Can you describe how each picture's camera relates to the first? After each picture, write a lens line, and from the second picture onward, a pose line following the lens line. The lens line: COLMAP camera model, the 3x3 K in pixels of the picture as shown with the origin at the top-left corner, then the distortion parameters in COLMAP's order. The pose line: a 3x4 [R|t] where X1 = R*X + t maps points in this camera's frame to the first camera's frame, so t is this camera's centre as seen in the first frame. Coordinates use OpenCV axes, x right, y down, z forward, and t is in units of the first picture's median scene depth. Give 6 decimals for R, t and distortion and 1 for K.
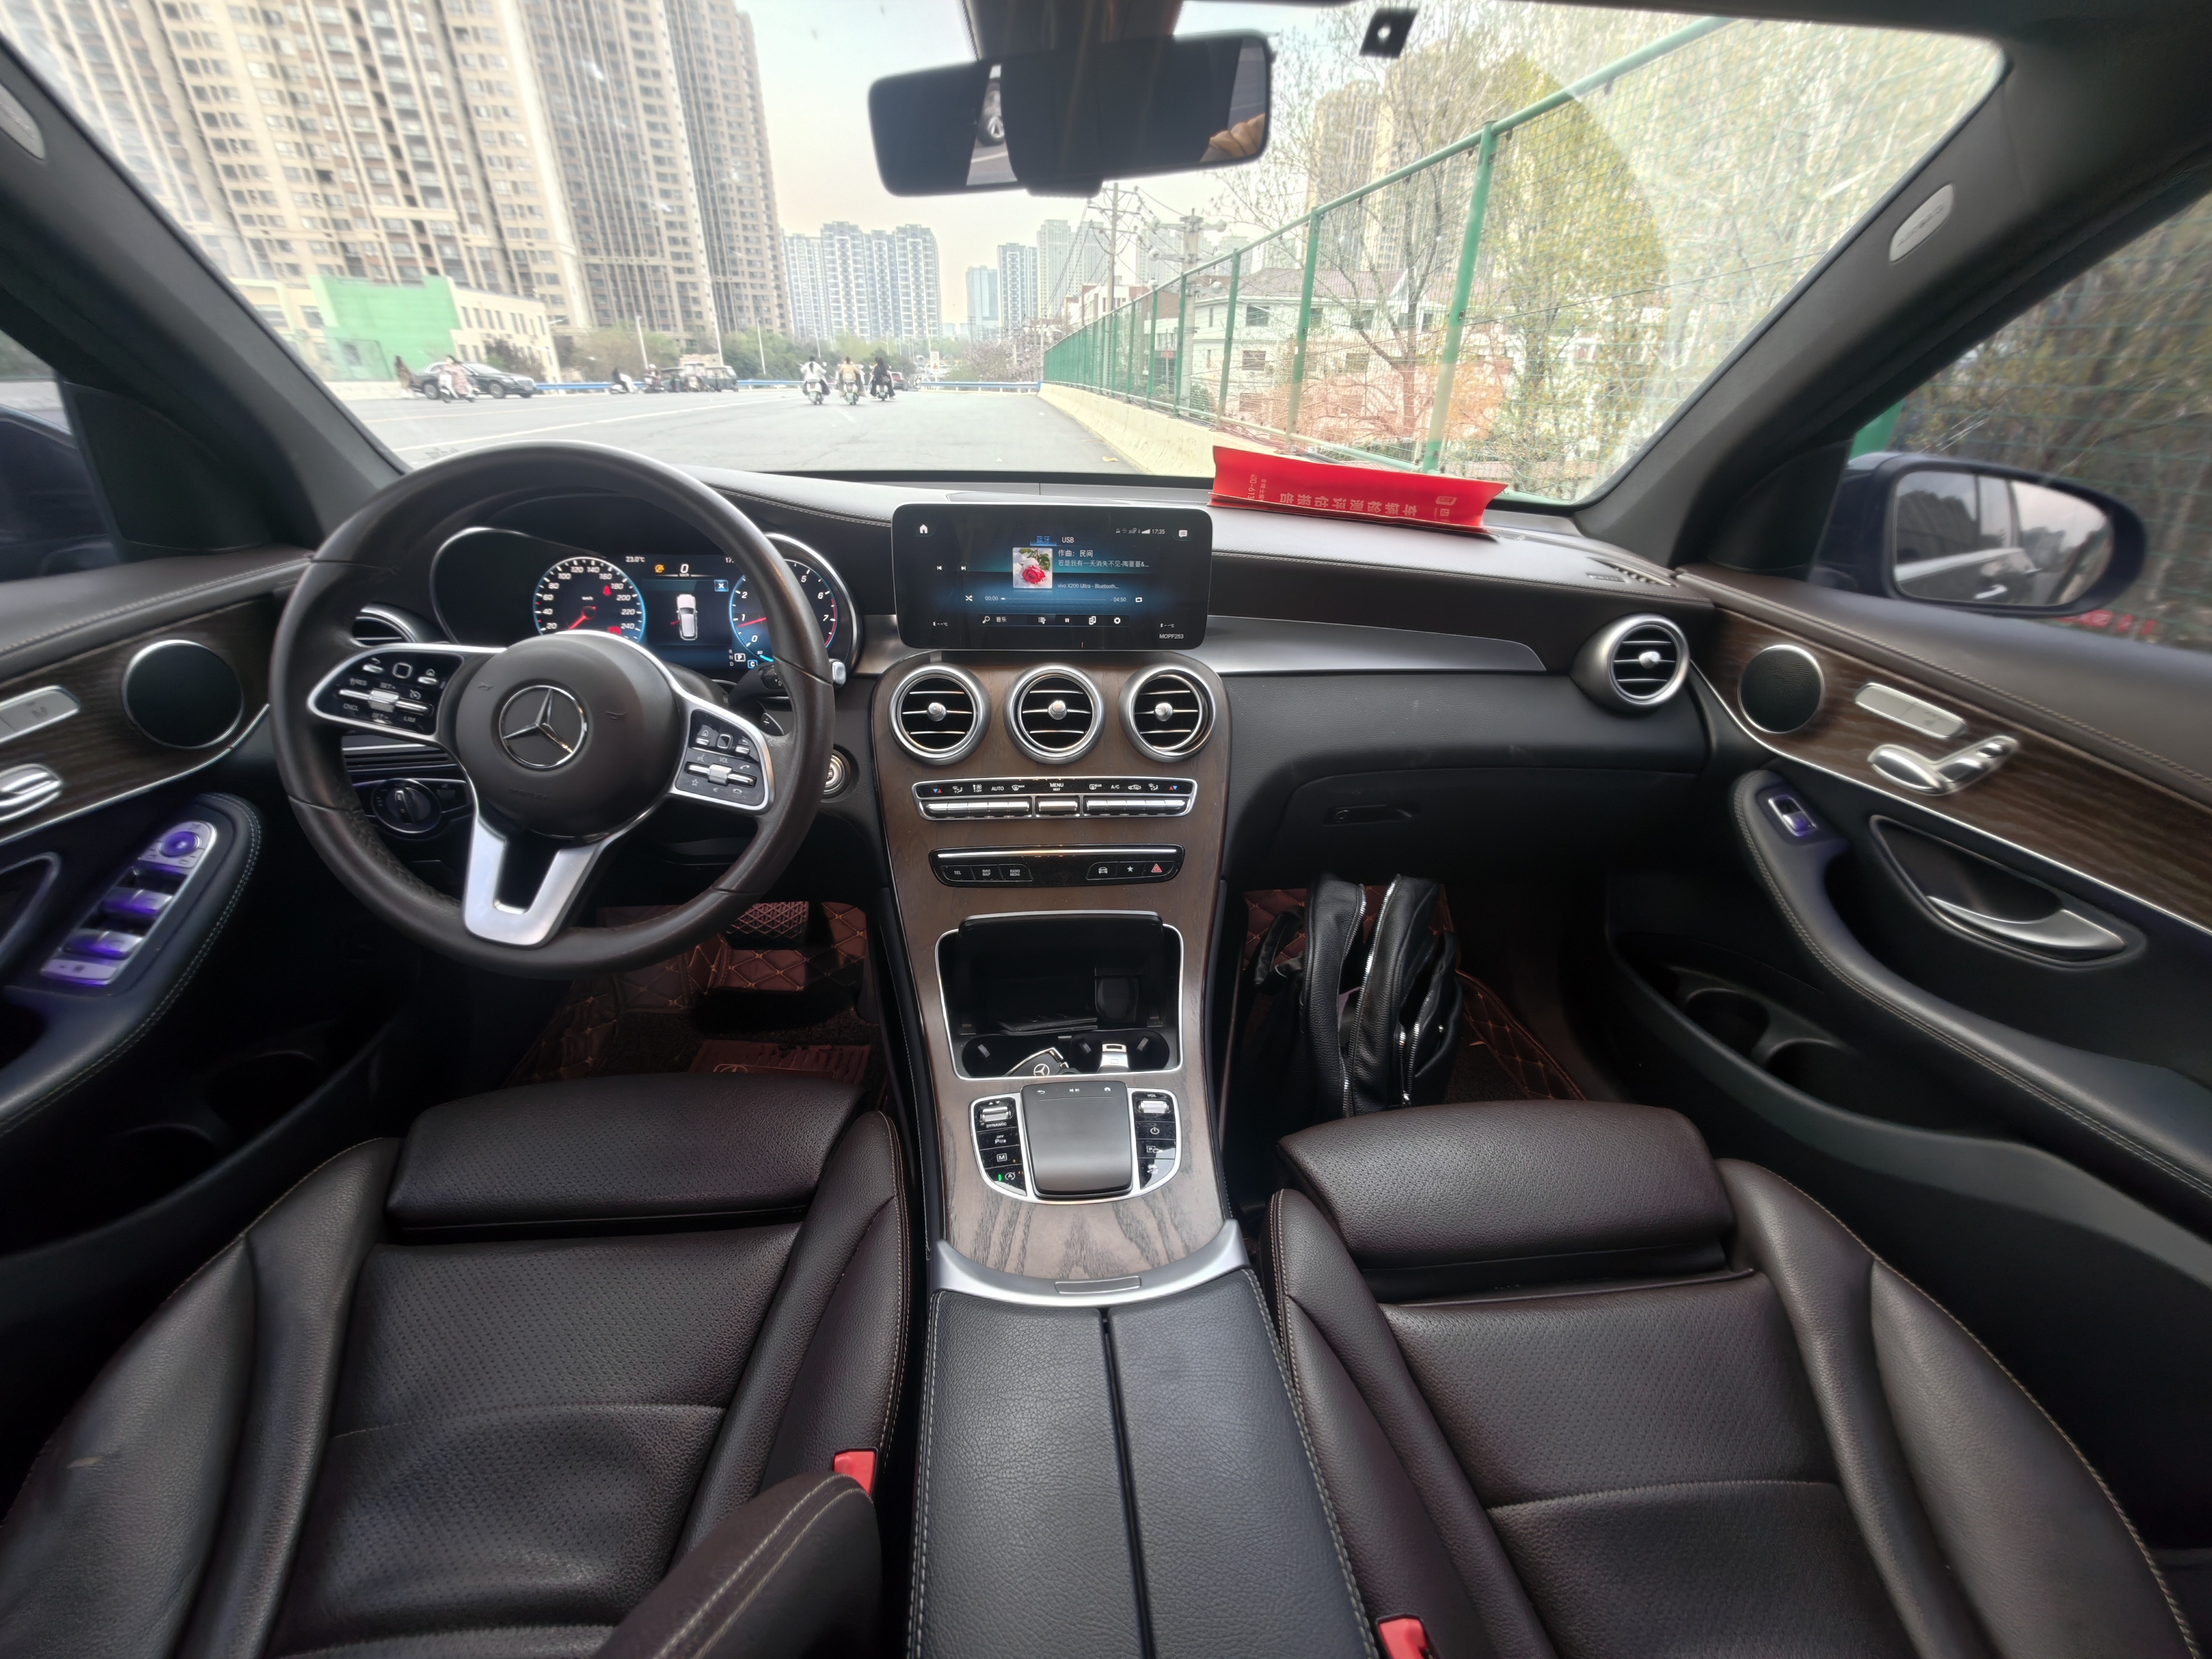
lens RADIAL K [[927.2, 0, 1079.6], [0, 927.2, 826.5], [0, 0, 1]] dist [-0.031821, 0.025638]
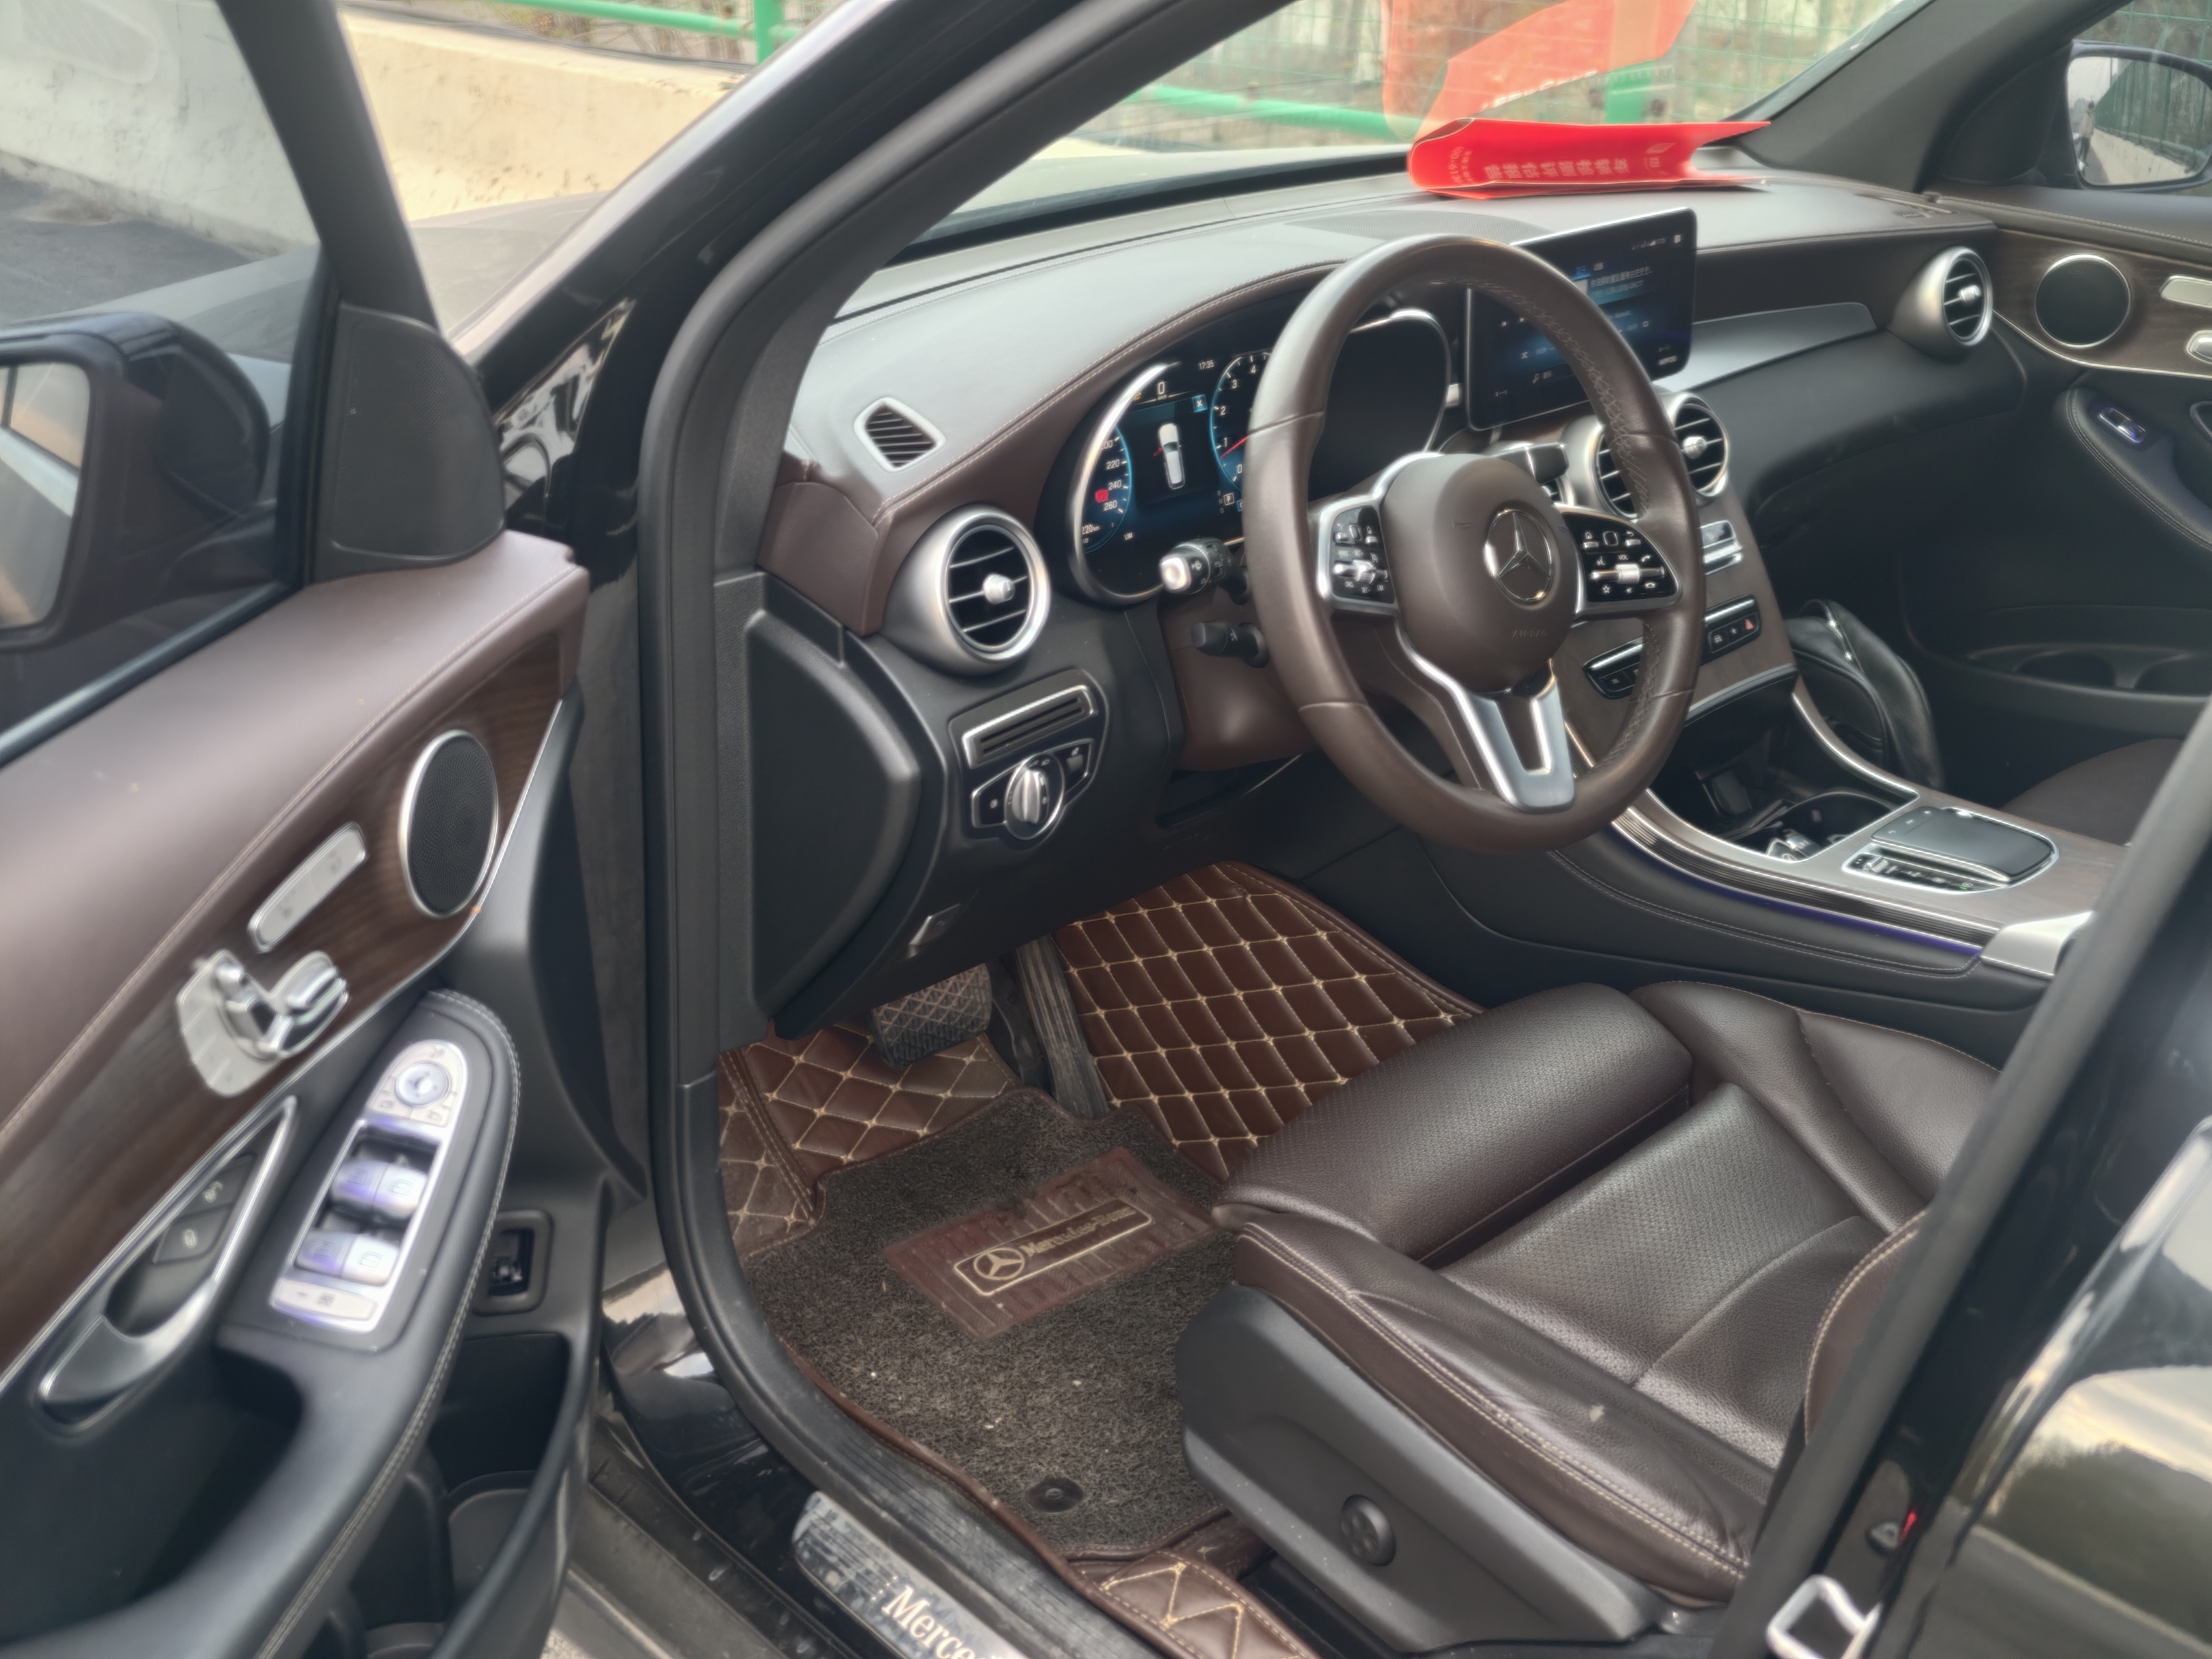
lens RADIAL K [[2255.6, 0, 1097.1], [0, 2255.6, 832.3], [0, 0, 1]] dist [0.085663, -0.139704]
pose [[0.789603, -0.285639, 0.543082, -1.490972], [0.302989, 0.951121, 0.059727, -0.074663], [-0.533597, 0.117387, 0.837553, -0.380486]]
